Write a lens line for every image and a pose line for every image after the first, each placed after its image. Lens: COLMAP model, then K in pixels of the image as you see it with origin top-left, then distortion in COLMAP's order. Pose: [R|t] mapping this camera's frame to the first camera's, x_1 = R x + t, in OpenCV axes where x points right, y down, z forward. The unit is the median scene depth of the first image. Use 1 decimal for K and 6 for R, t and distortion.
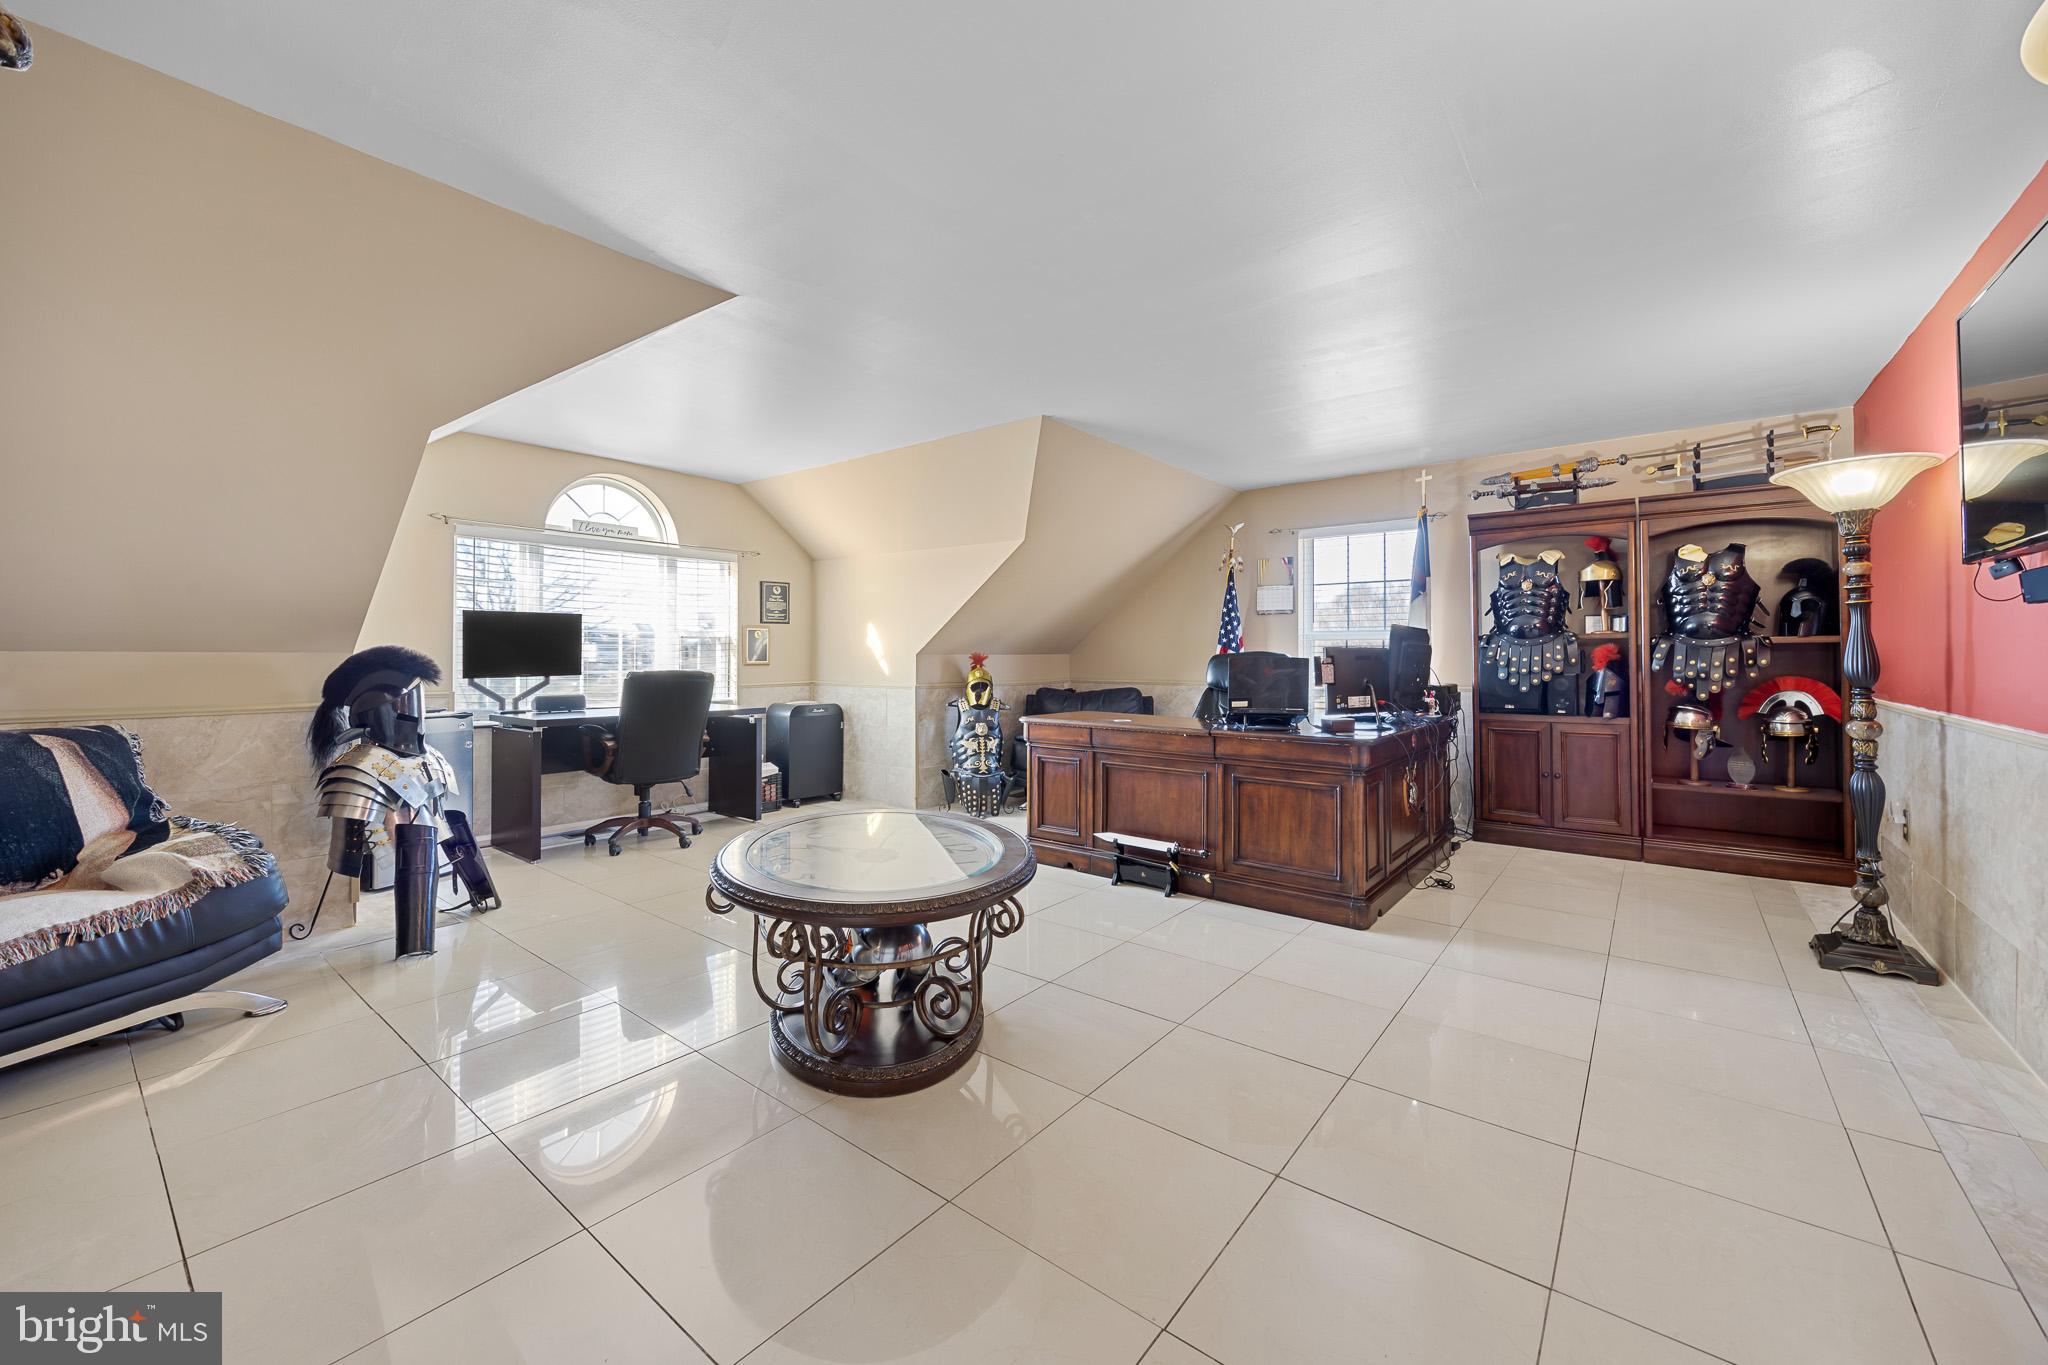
lens RADIAL K [[784.1, 0, 1026.4], [0, 784.1, 650.8], [0, 0, 1]] dist [-0.000556, -0.000052]
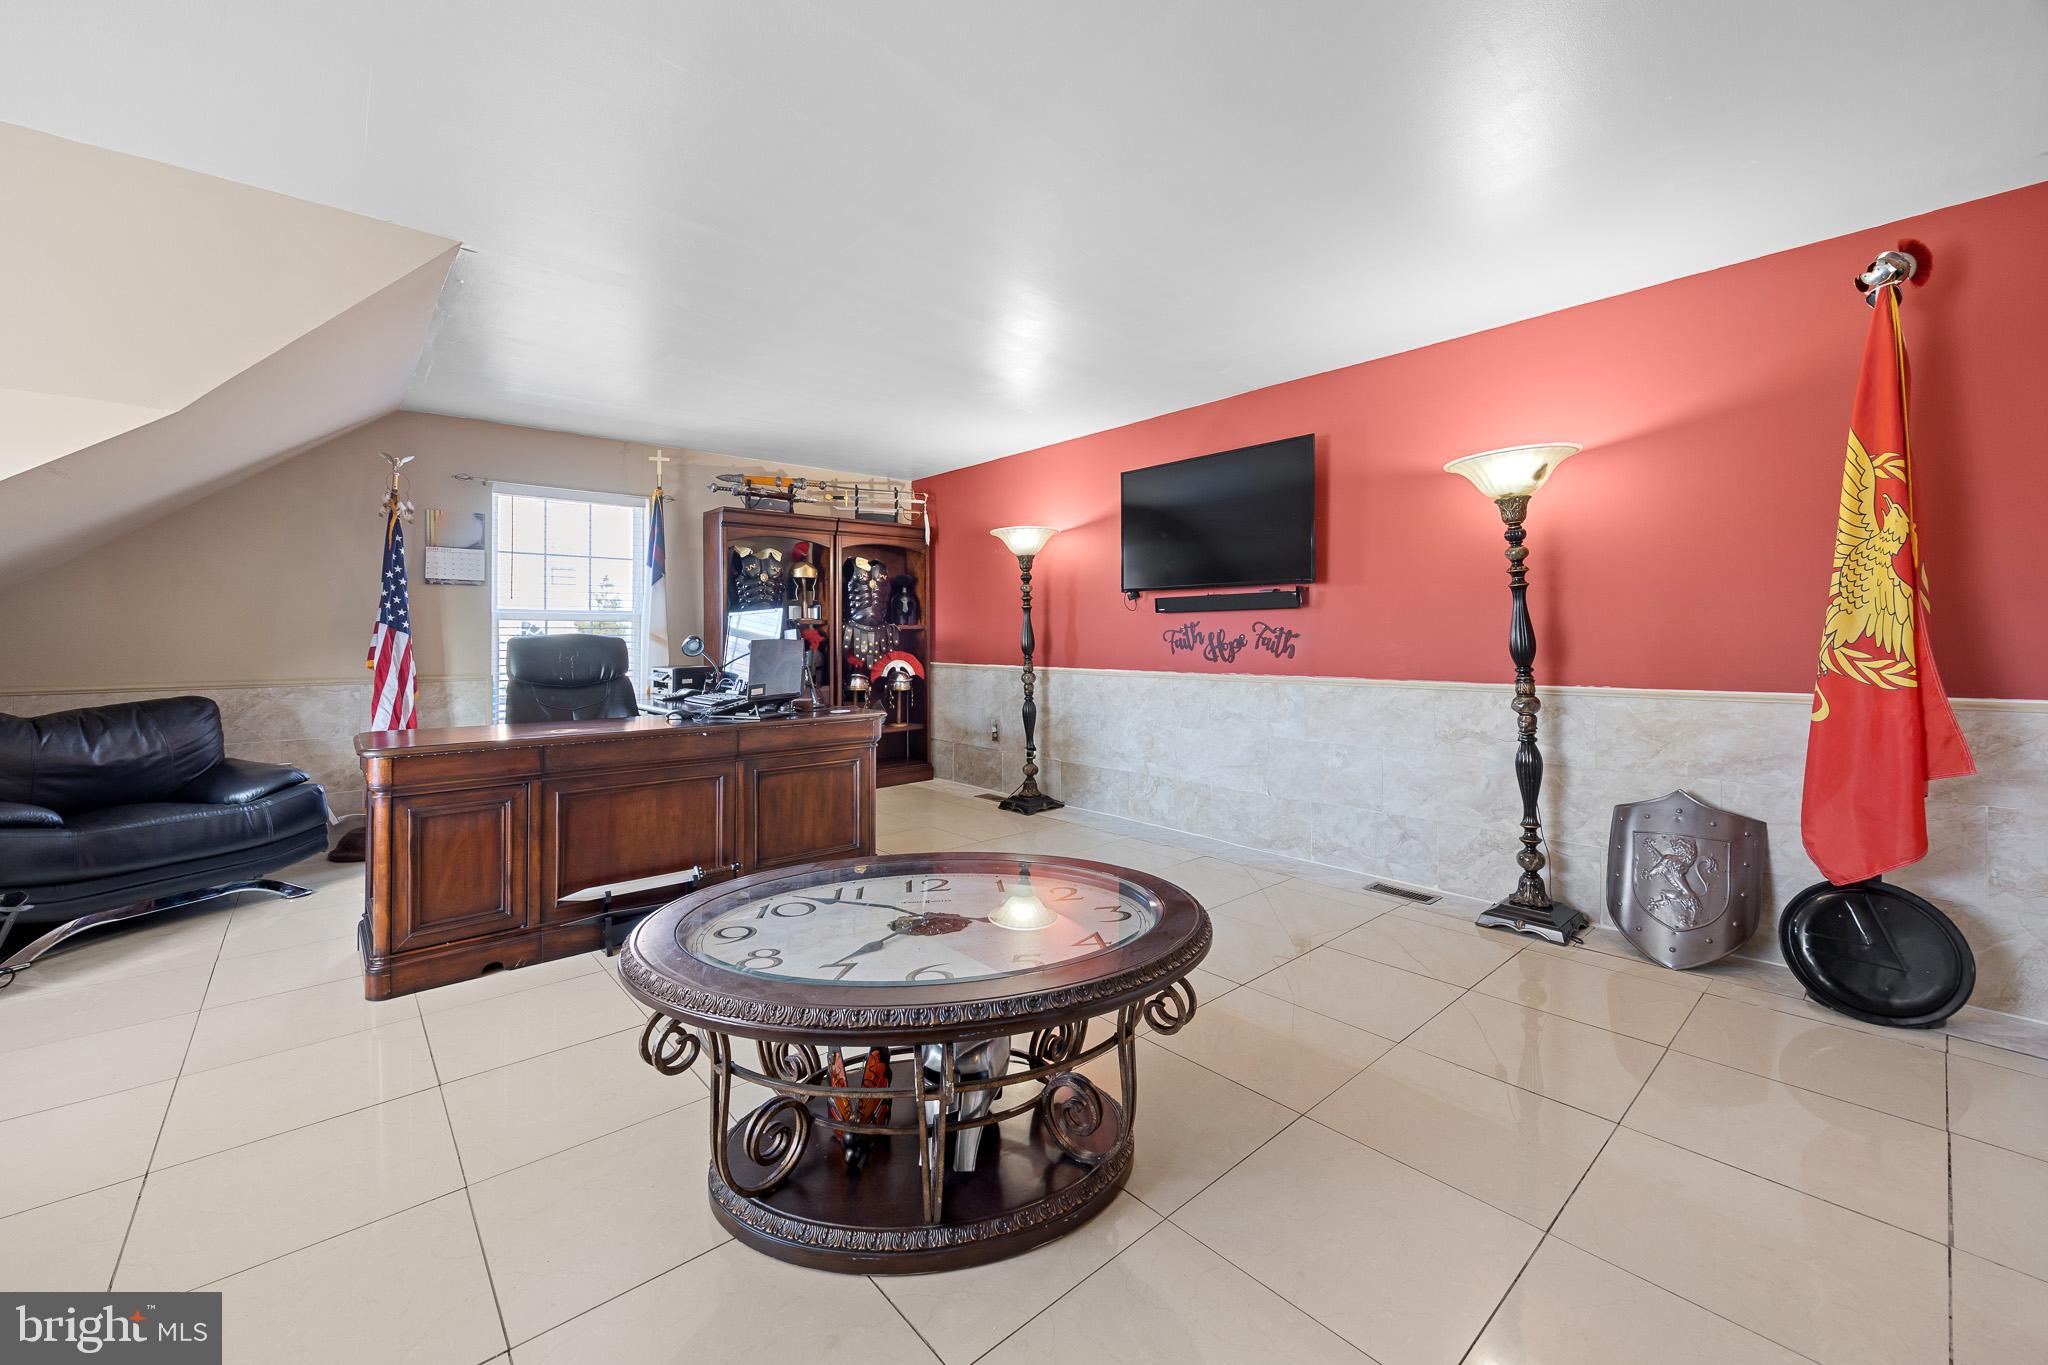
lens RADIAL K [[810.1, 0, 1022.1], [0, 810.1, 636.7], [0, 0, 1]] dist [0.000286, -0.000016]
pose [[0.179503, -0.000298, 0.983757, -0.458290], [-0.000431, 1.000000, 0.000381, 0.003473], [-0.983757, -0.000492, 0.179503, 0.410178]]
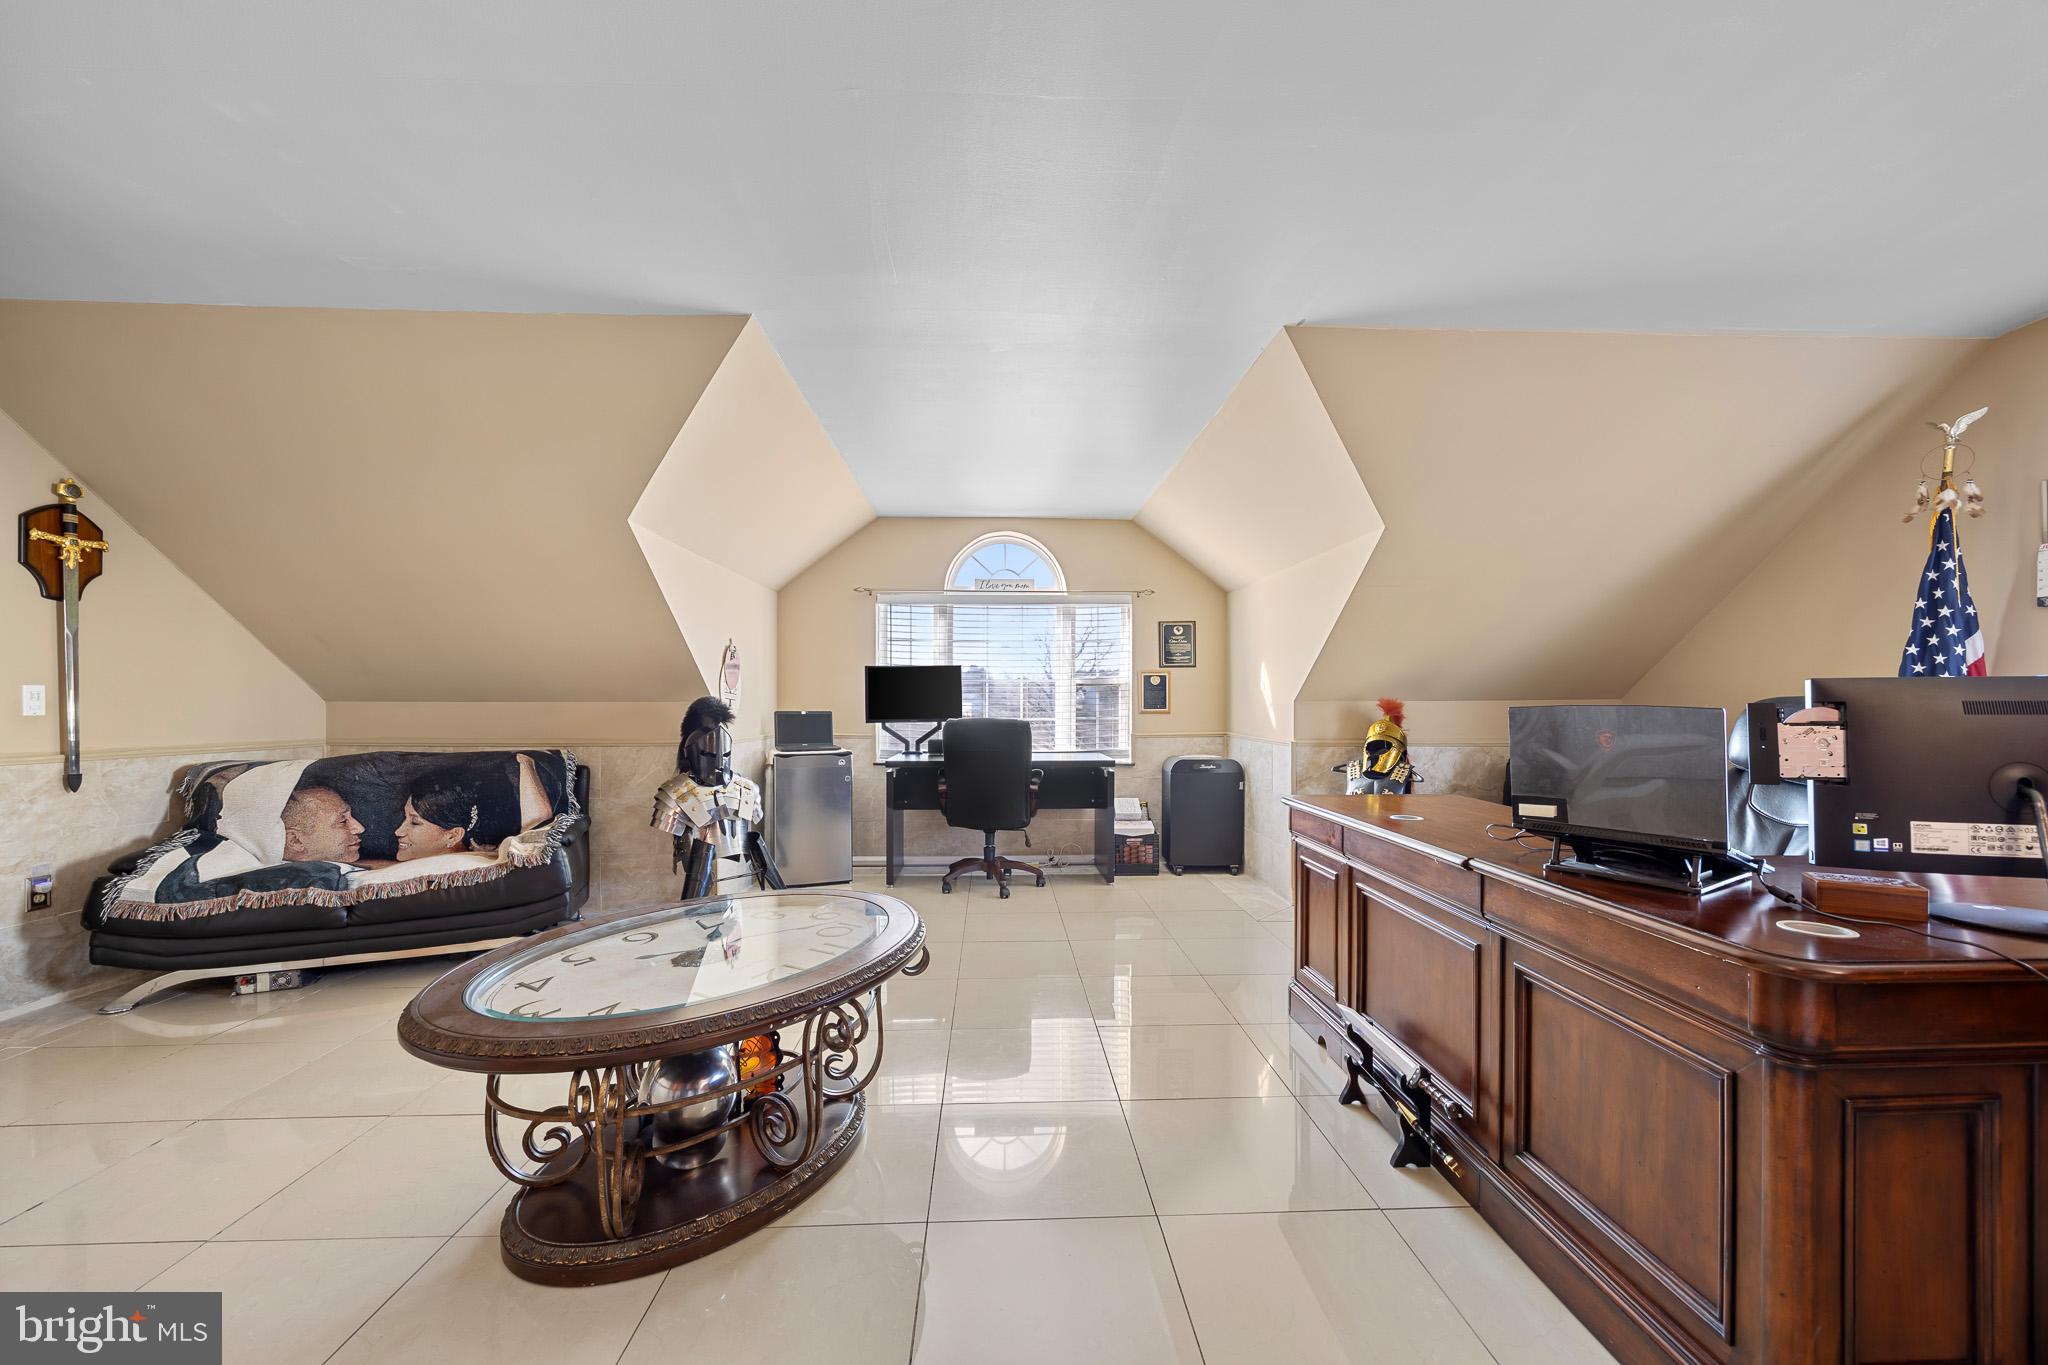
lens RADIAL K [[777.3, 0, 1034.8], [0, 777.3, 703.3], [0, 0, 1]] dist [-0.005526, -0.000251]
pose [[0.660416, -0.001993, -0.750897, 0.320899], [0.007787, 0.999961, 0.004195, 0.002098], [0.750859, -0.008618, 0.660406, 0.379608]]
